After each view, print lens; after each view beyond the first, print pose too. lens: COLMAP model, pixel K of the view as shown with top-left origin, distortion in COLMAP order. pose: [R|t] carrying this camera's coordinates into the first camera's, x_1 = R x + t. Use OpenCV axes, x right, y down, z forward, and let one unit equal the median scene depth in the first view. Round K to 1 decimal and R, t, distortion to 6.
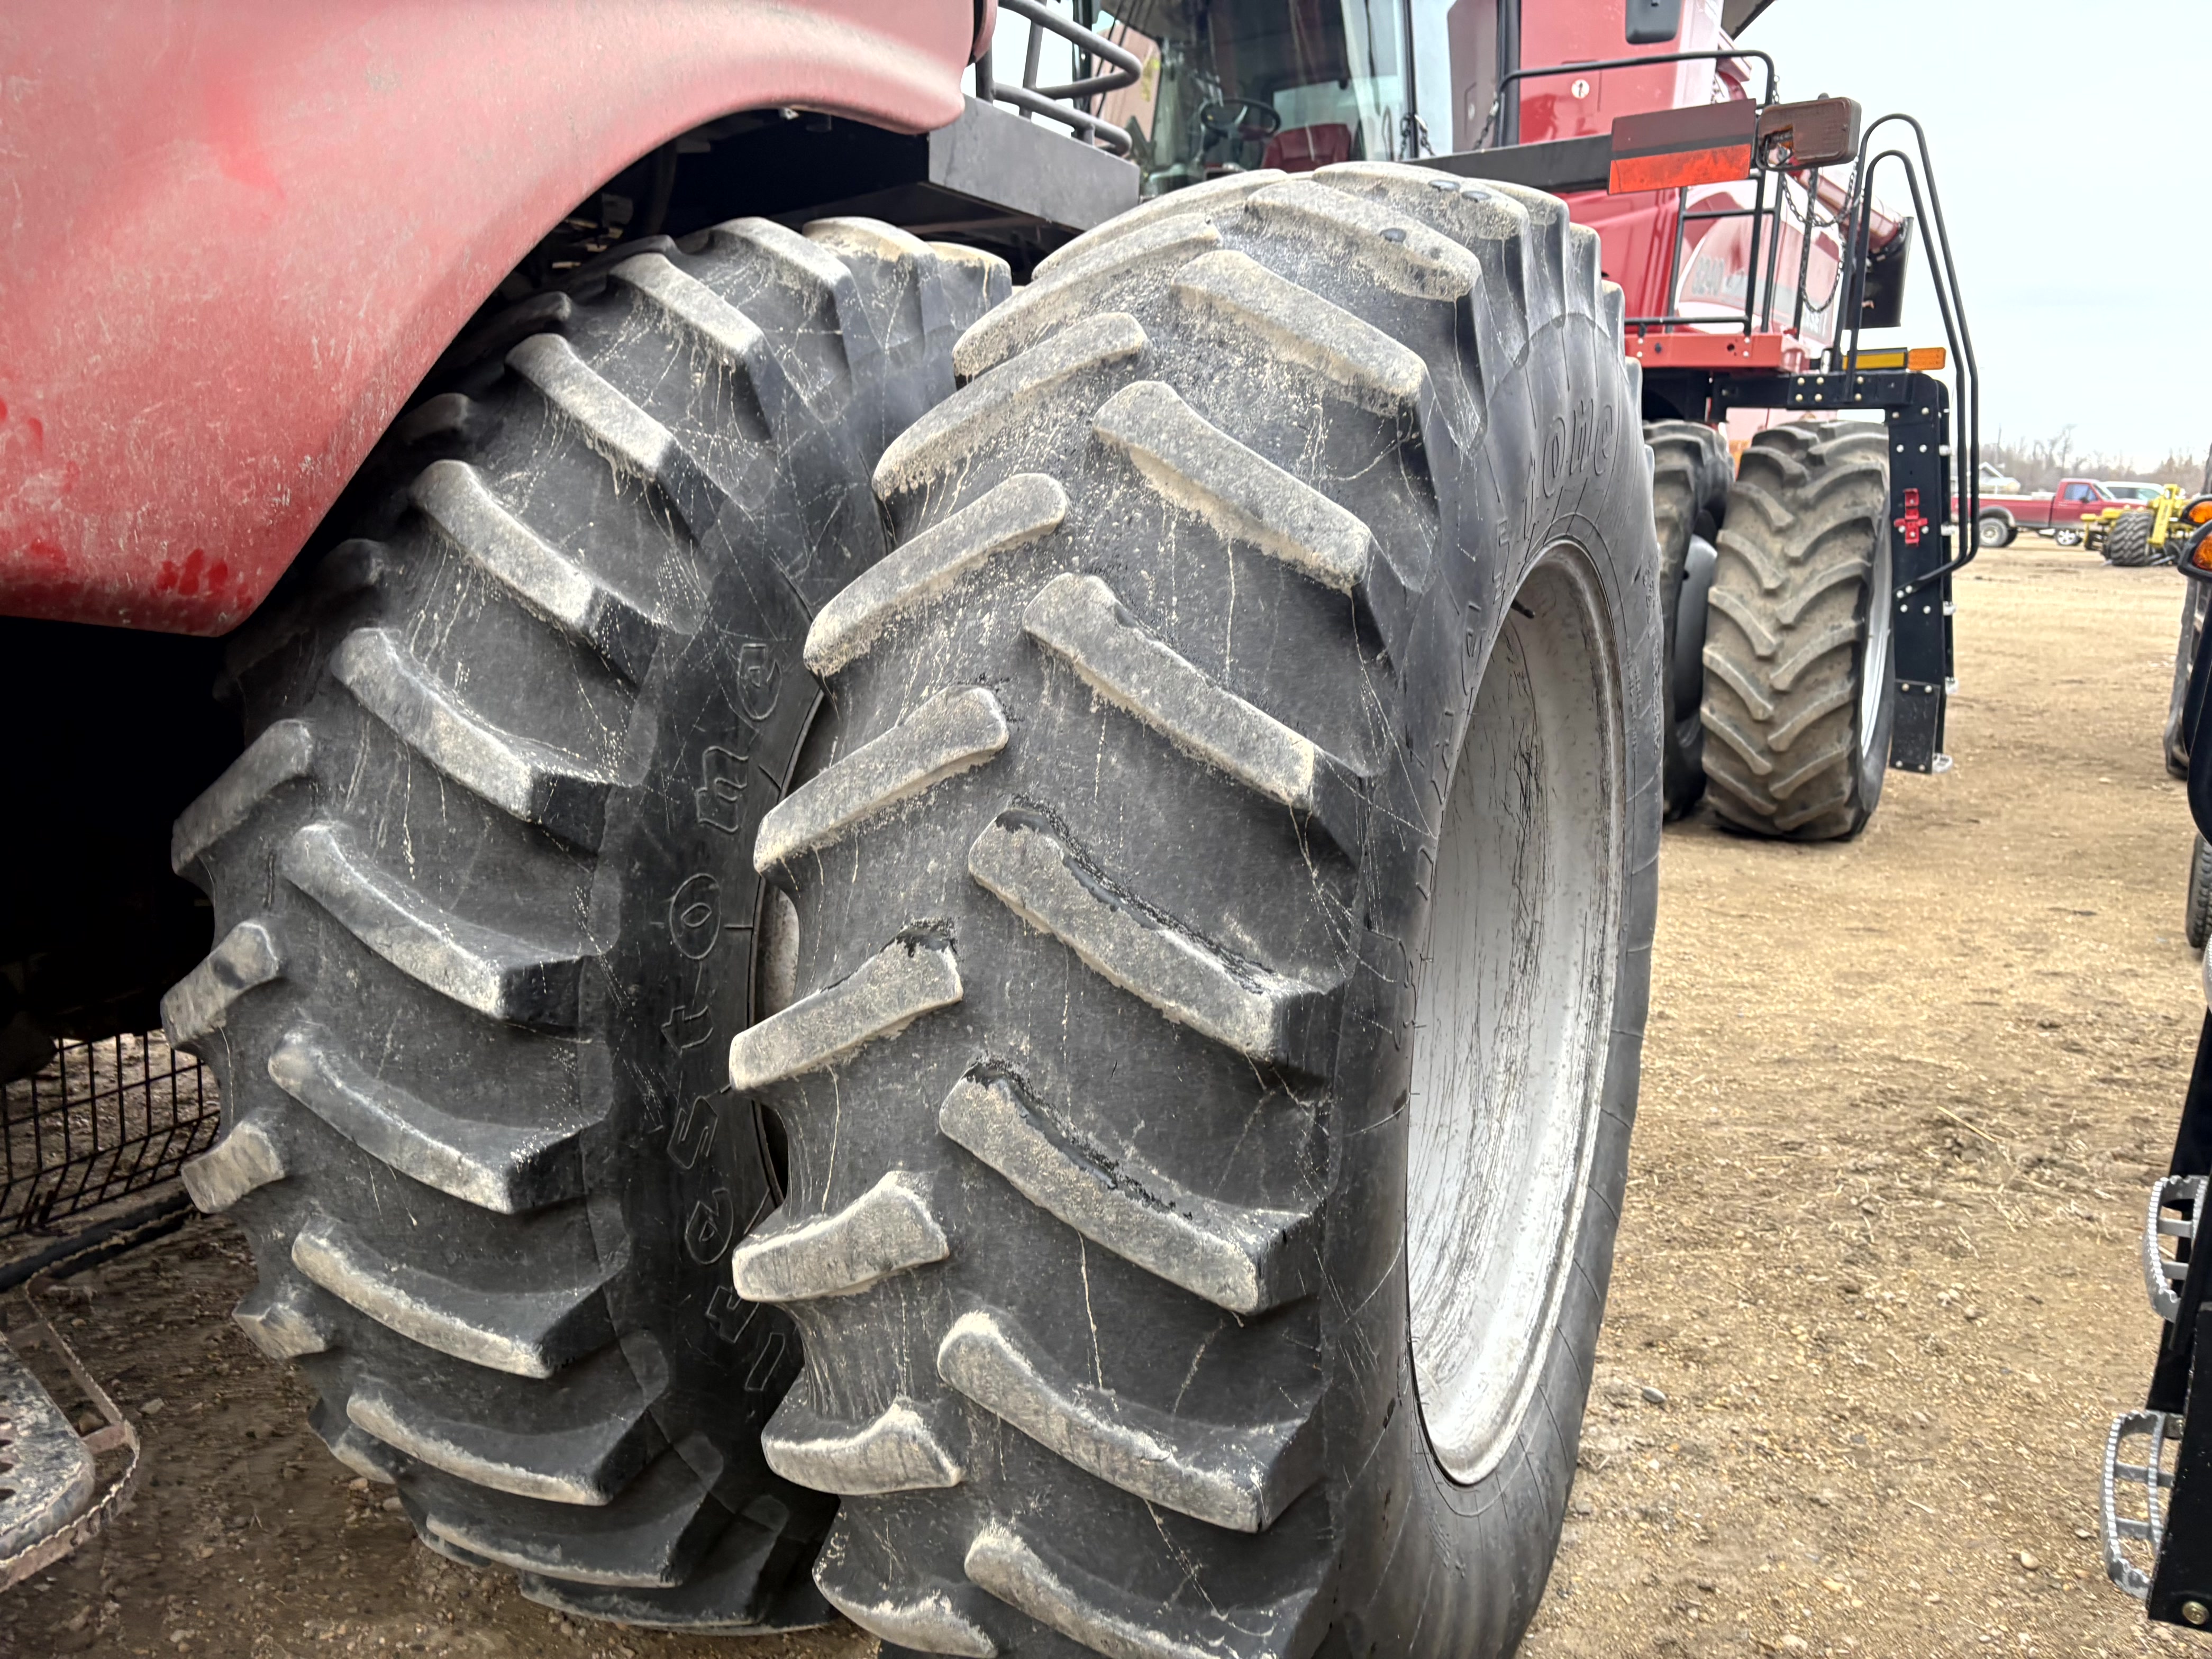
lens RADIAL K [[1663.3, 0, 1106.0], [0, 1663.3, 829.5], [0, 0, 1]] dist [0.014413, 0.004158]
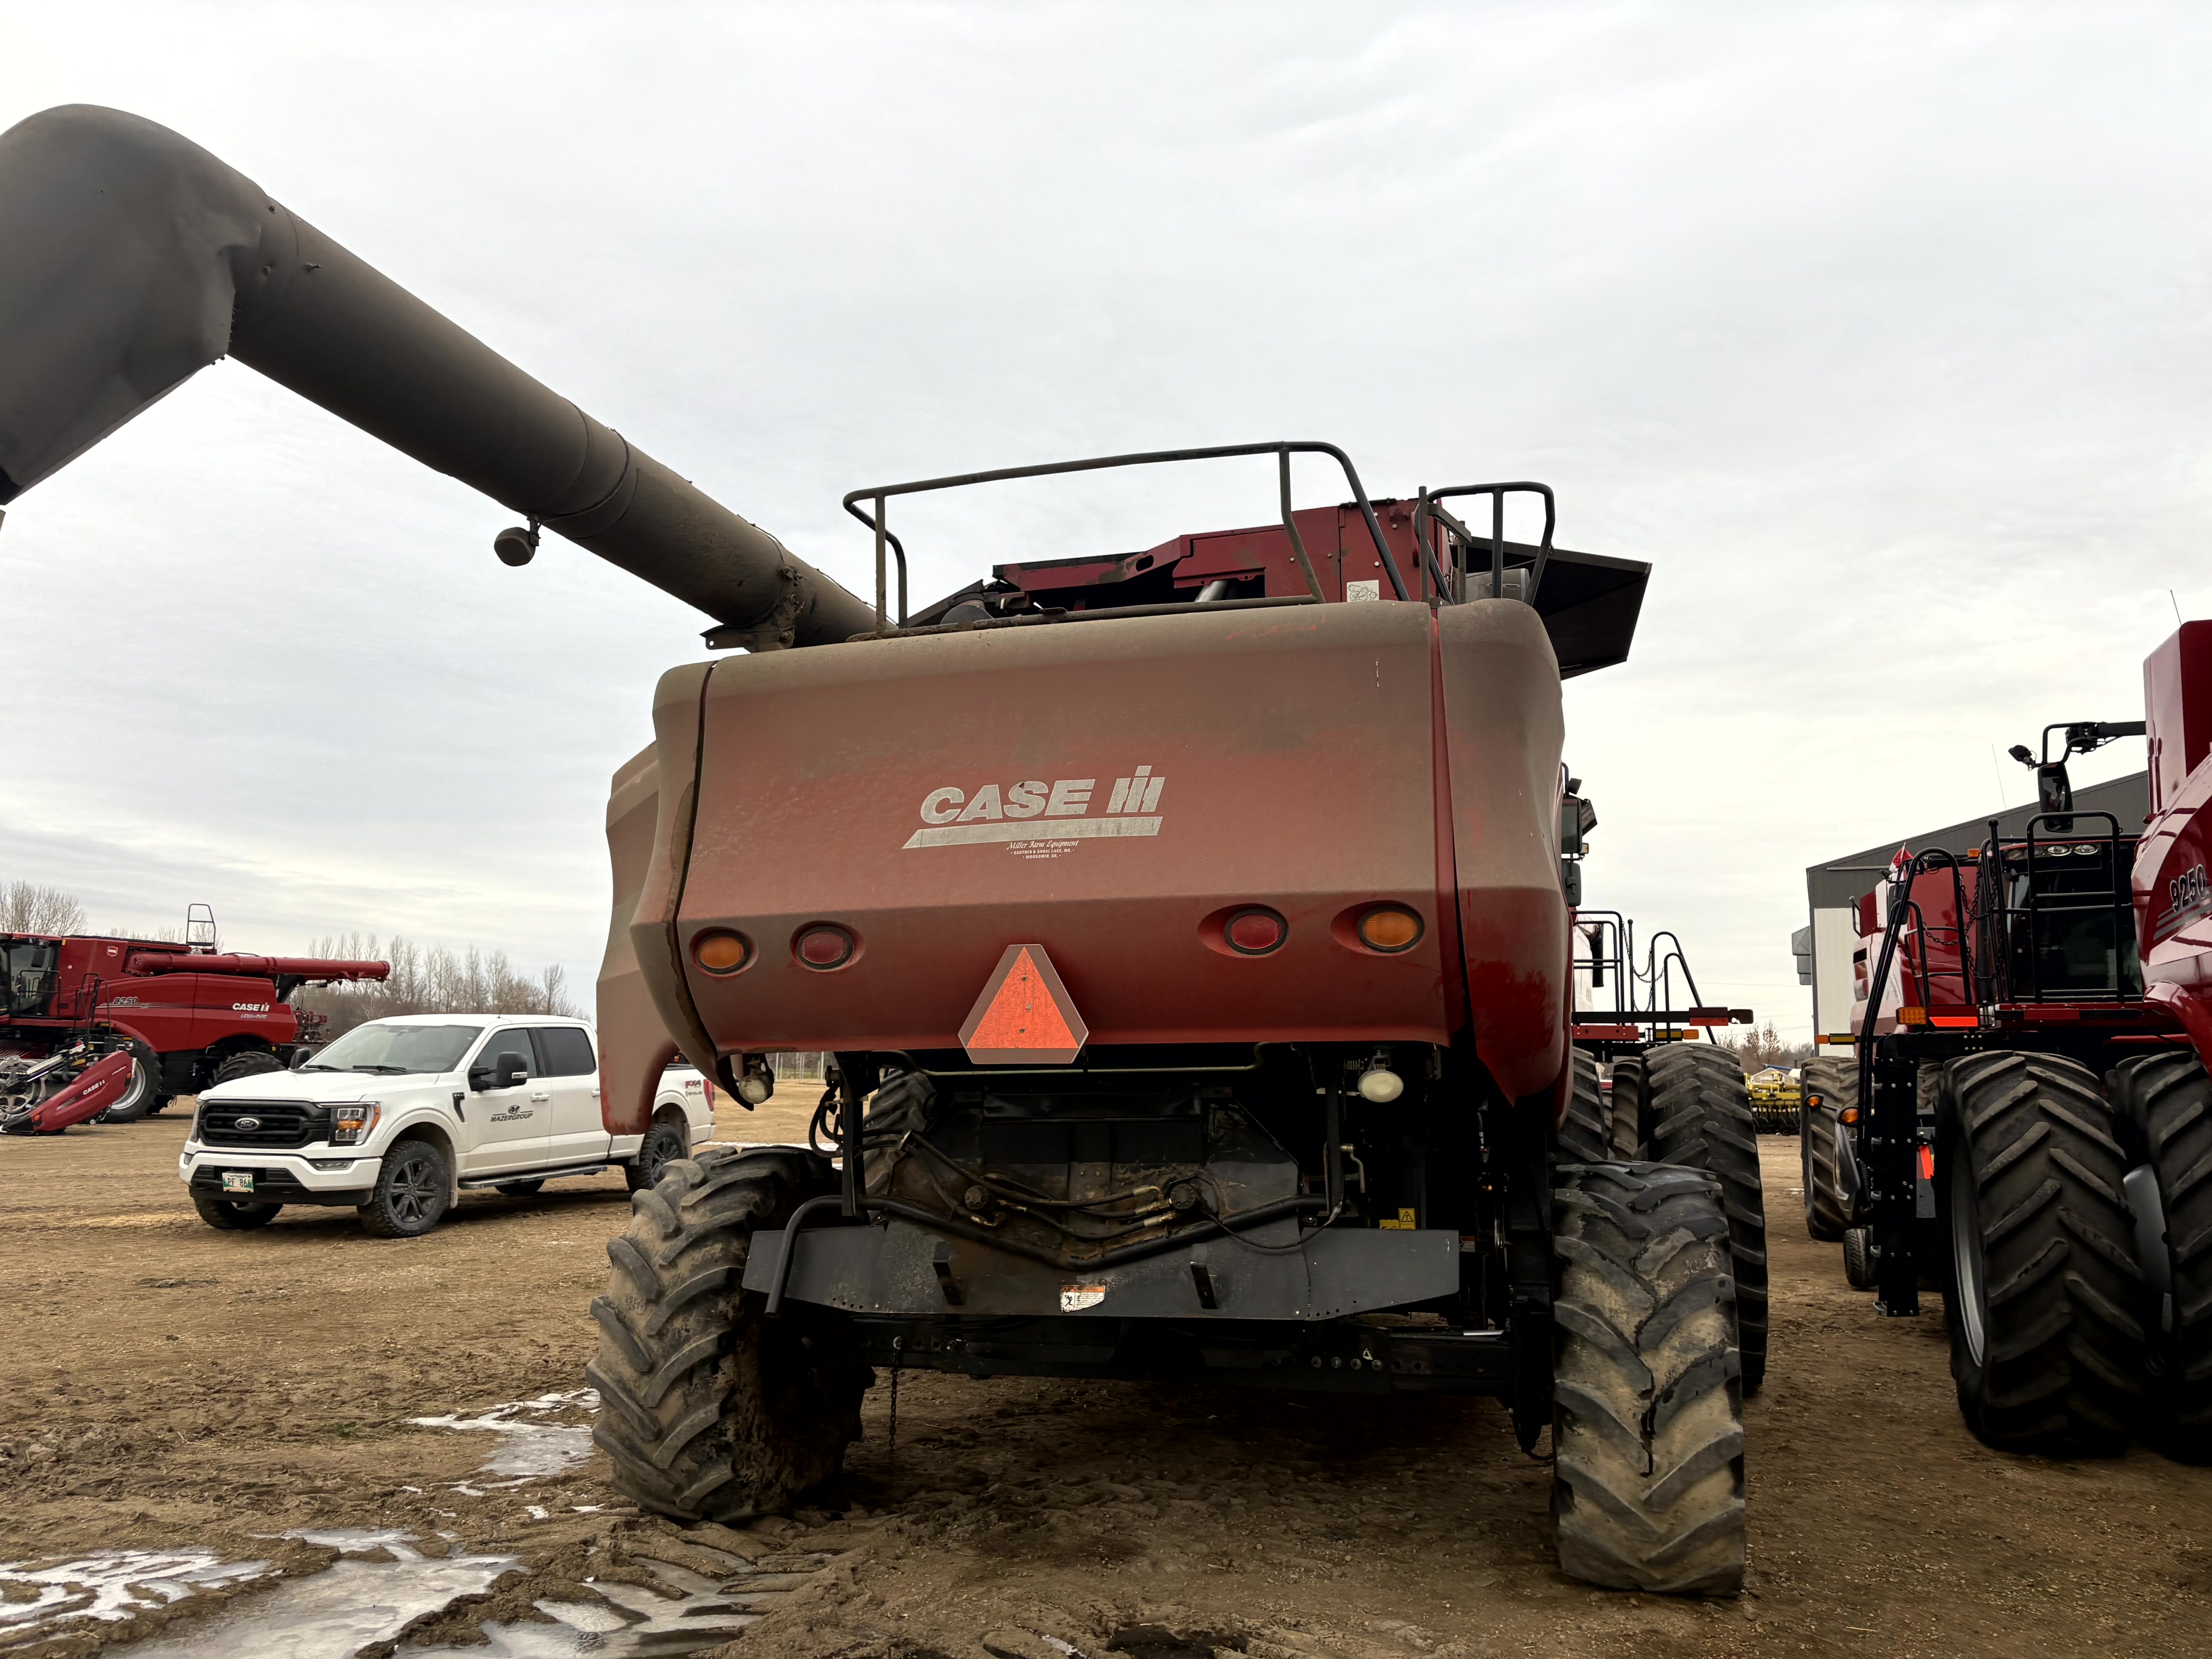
lens RADIAL K [[1611.1, 0, 1106.0], [0, 1611.1, 829.5], [0, 0, 1]] dist [0.063530, -0.214482]
pose [[0.985441, 0.025448, 0.168103, -0.677203], [0.033706, 0.939870, -0.339866, 0.165688], [-0.166644, 0.340584, 0.925328, -0.952314]]
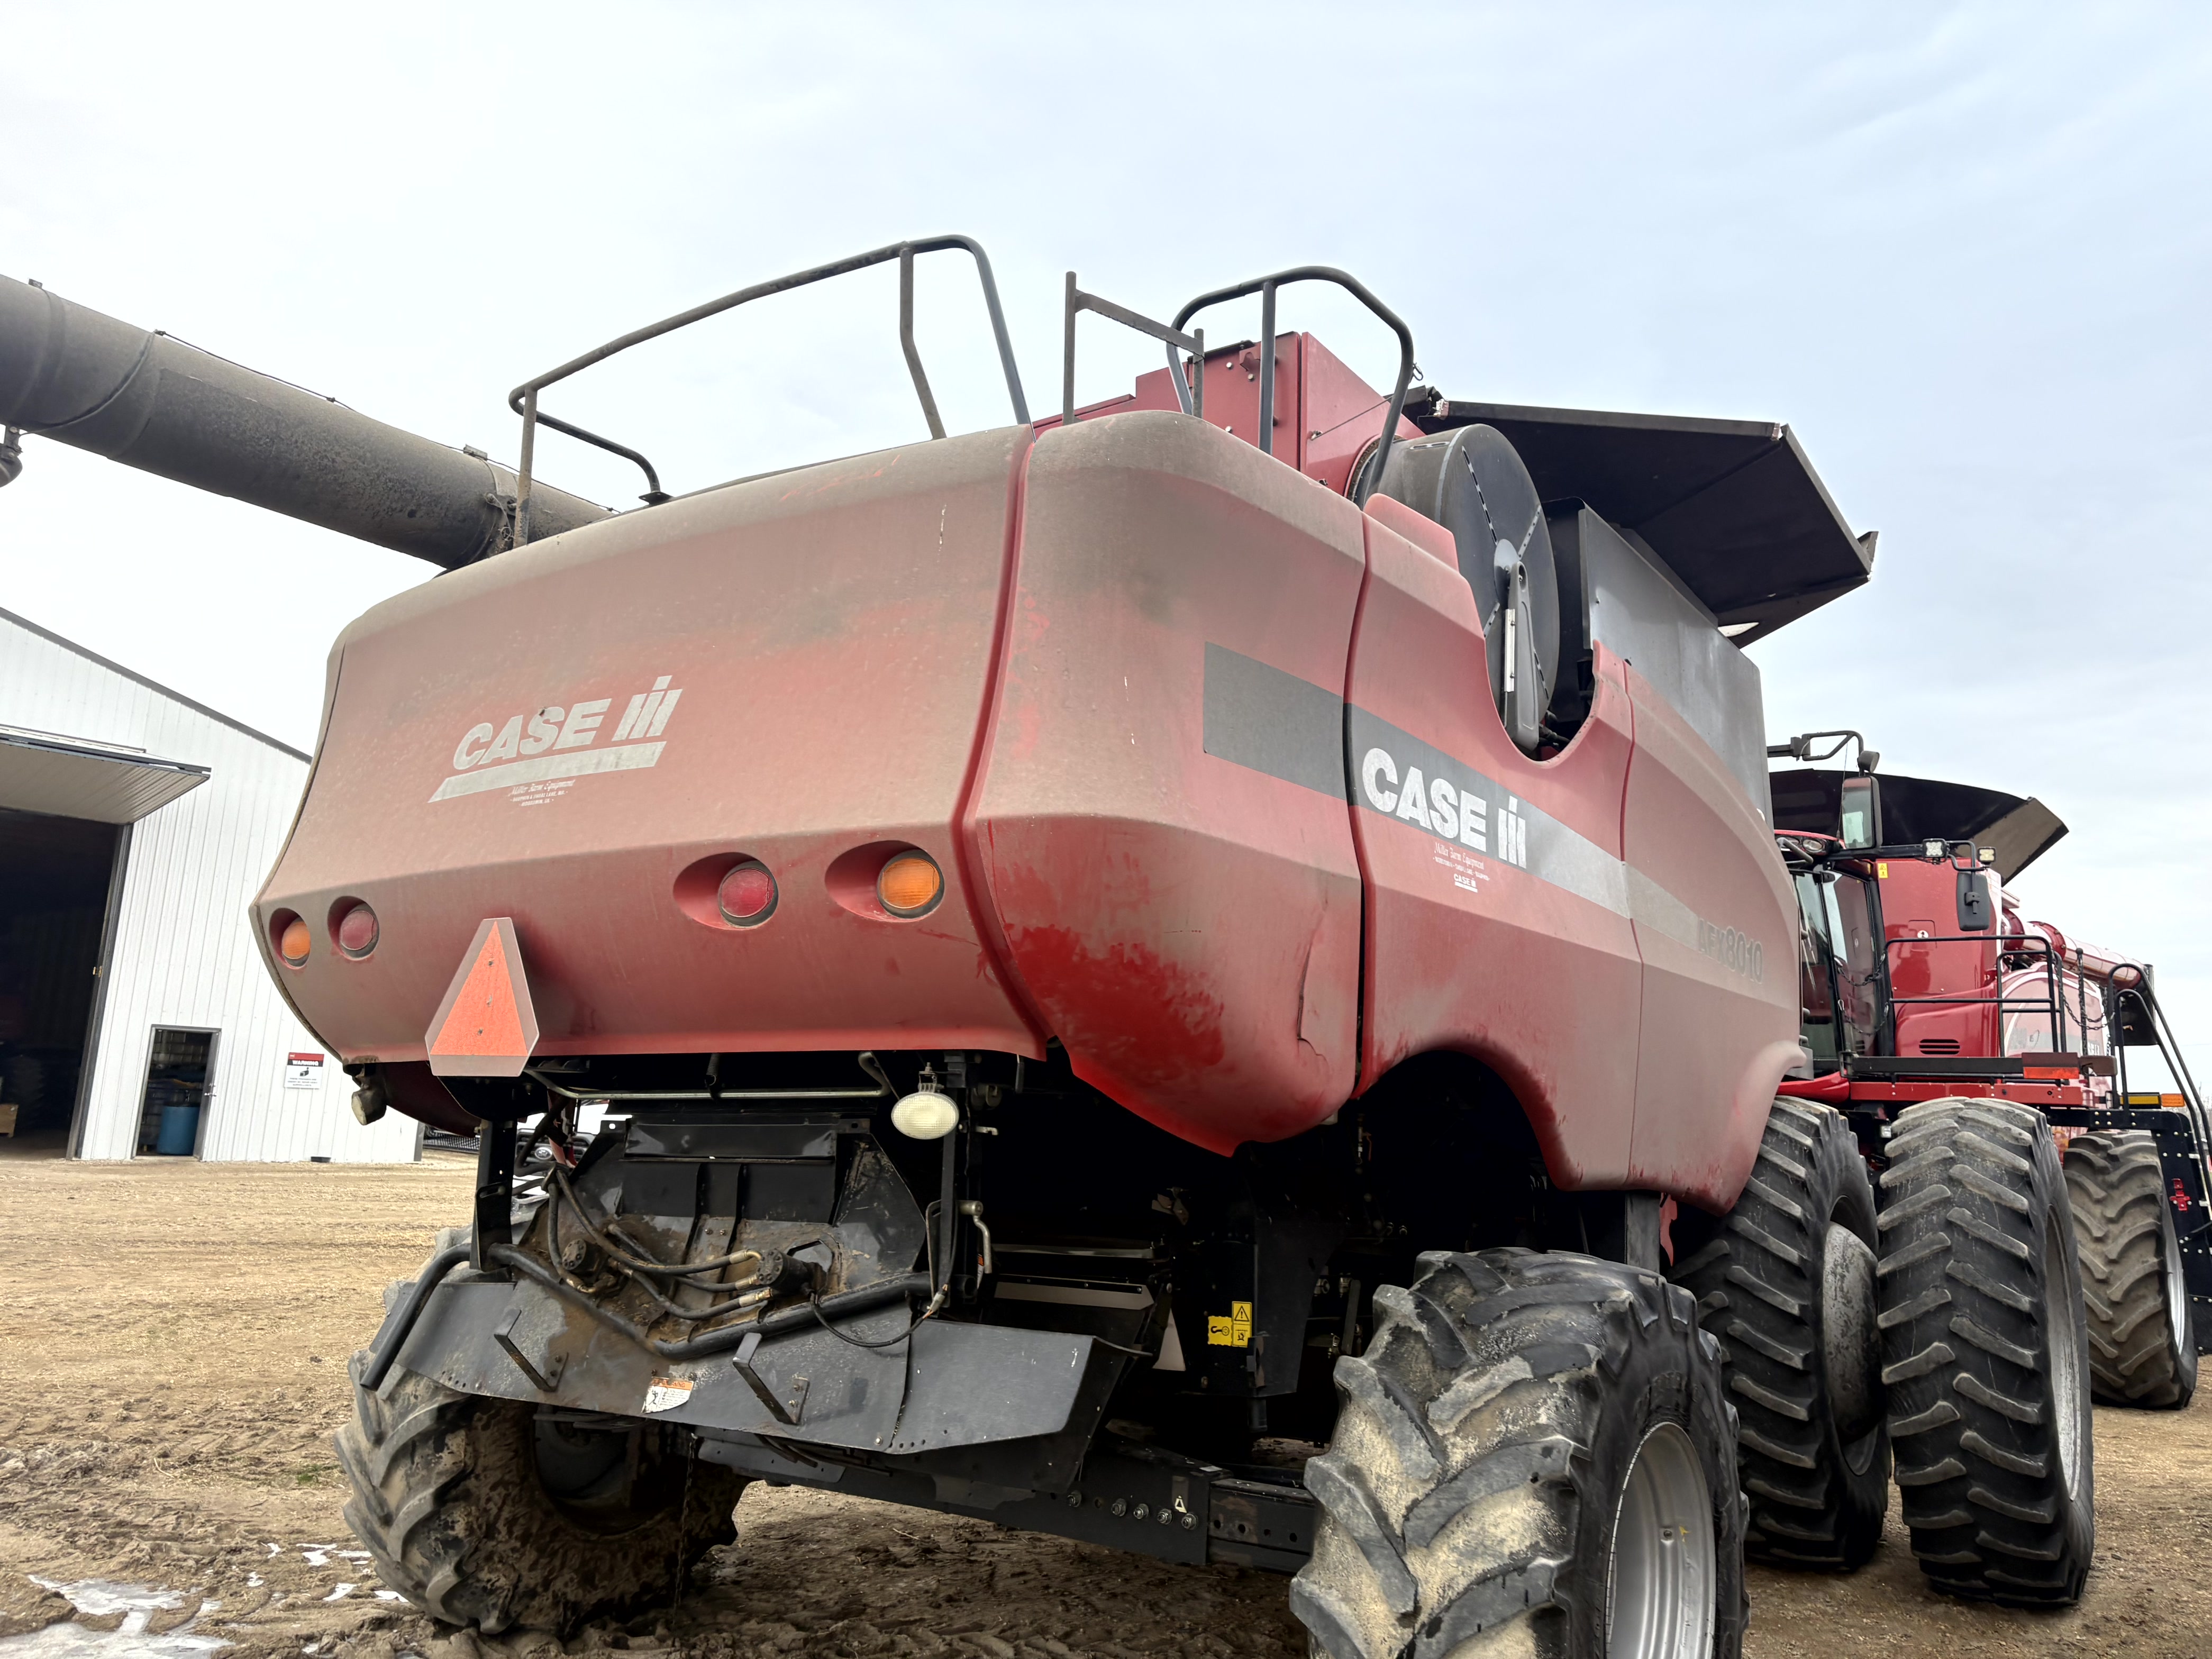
lens RADIAL K [[1640.7, 0, 1095.7], [0, 1640.7, 802.8], [0, 0, 1]] dist [0.024168, -0.048226]
pose [[0.989081, -0.001103, -0.147370, -0.337955], [-0.056070, 0.921956, -0.383215, 0.136530], [0.136291, 0.387293, 0.911827, -0.771864]]
